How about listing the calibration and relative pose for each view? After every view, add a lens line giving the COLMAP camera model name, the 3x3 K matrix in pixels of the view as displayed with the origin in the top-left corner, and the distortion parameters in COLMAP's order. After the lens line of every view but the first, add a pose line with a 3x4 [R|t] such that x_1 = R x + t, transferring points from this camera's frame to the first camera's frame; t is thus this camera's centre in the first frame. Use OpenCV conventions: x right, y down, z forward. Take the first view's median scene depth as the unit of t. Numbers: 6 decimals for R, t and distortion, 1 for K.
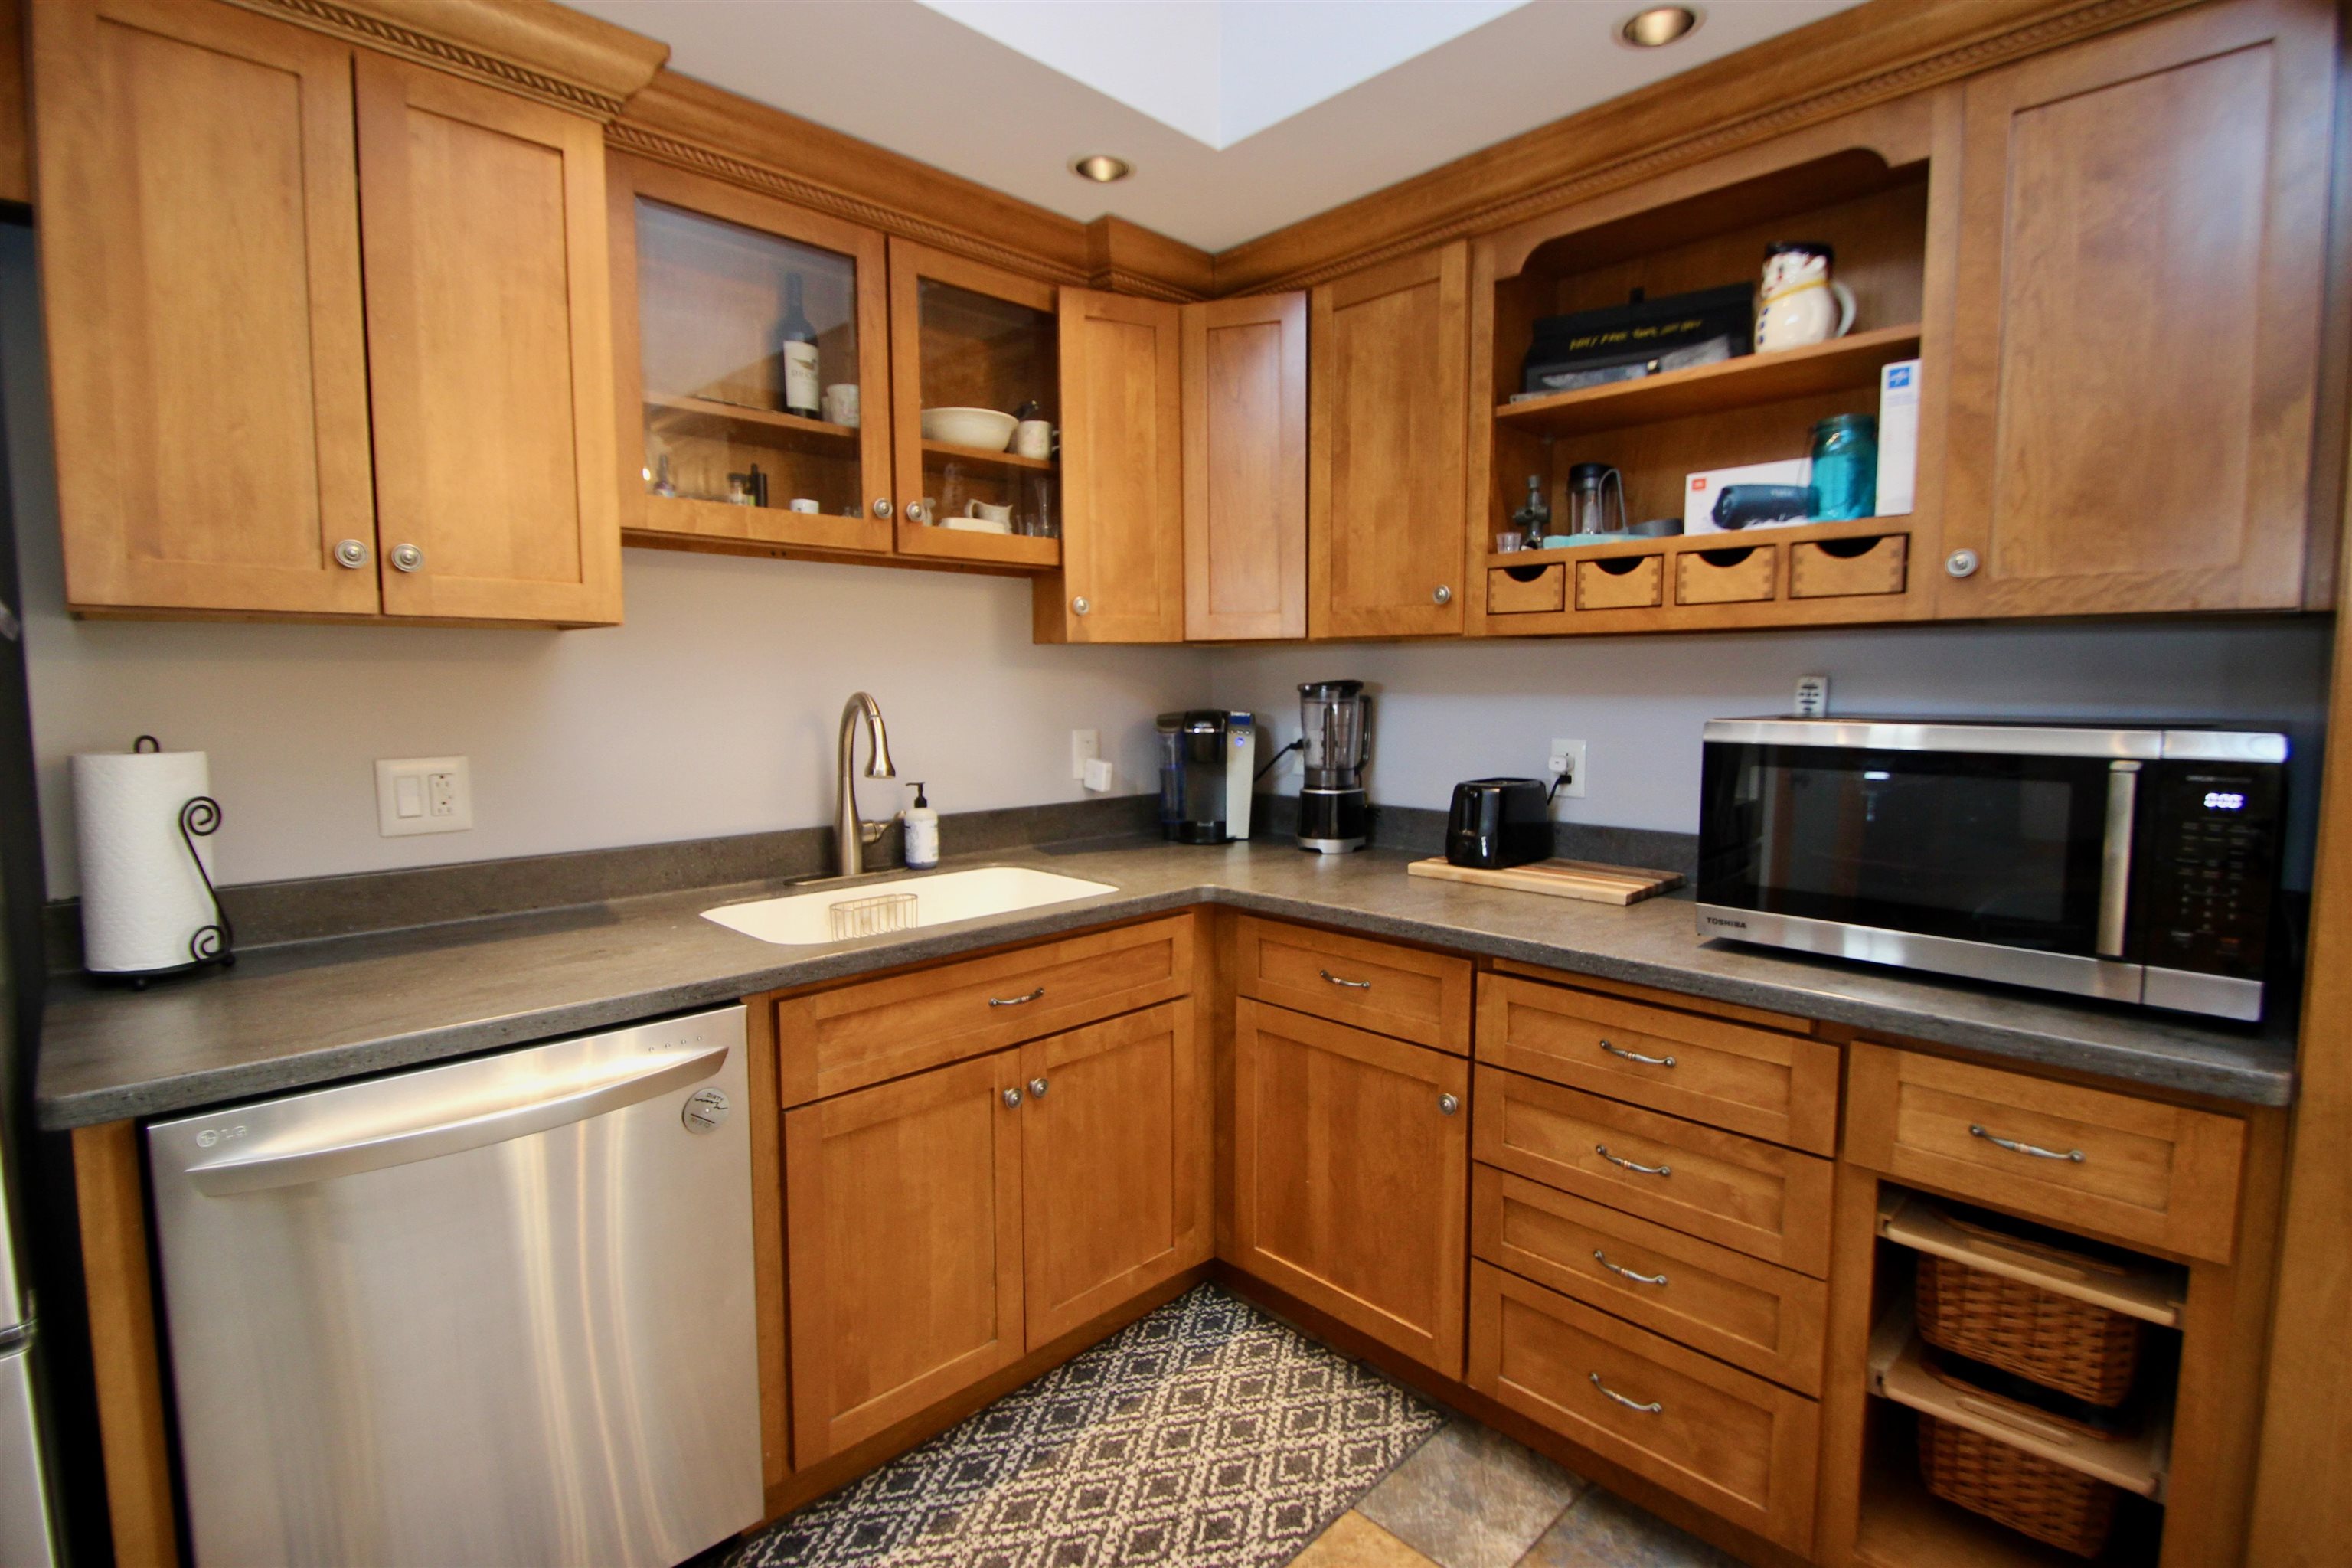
lens RADIAL K [[1095.6, 0, 1205.3], [0, 1095.6, 777.9], [0, 0, 1]] dist [0.000193, 0.000073]
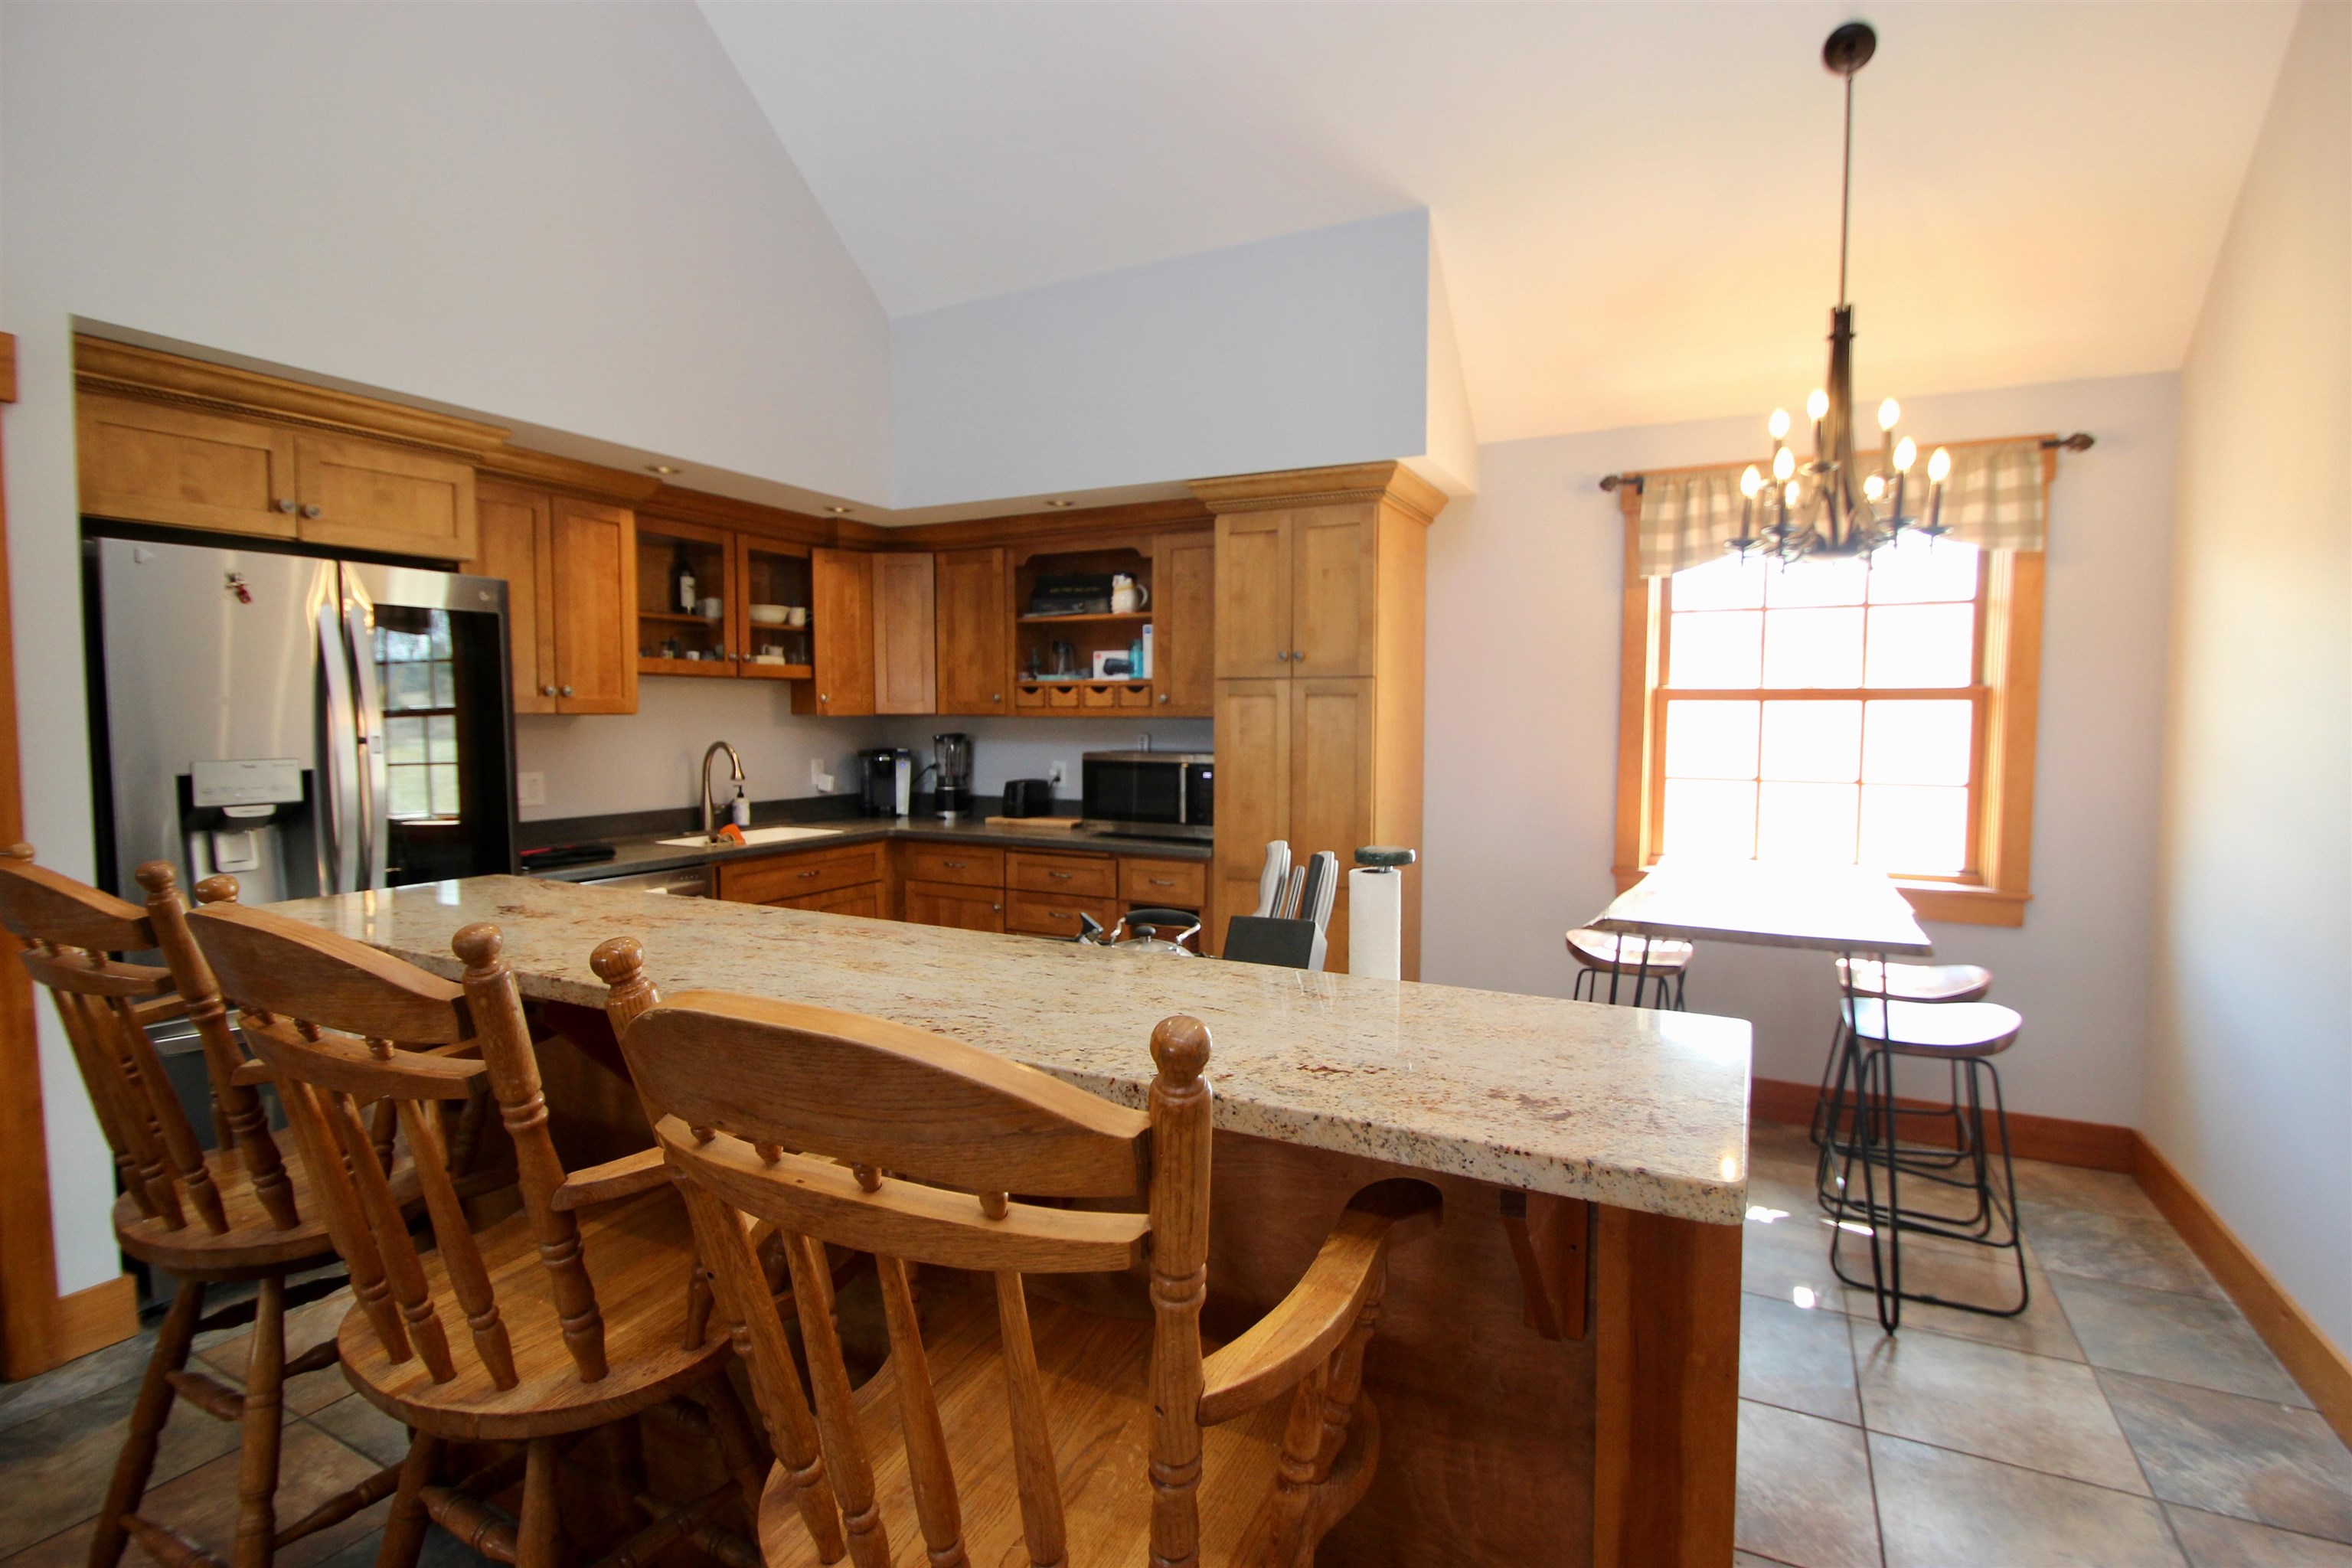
lens RADIAL K [[1095.6, 0, 1205.3], [0, 1095.6, 777.9], [0, 0, 1]] dist [0.000193, 0.000073]
pose [[0.949545, -0.013101, 0.313356, -0.083808], [0.022396, 0.999409, -0.026084, 0.065681], [-0.312829, 0.031786, 0.949277, -1.241072]]
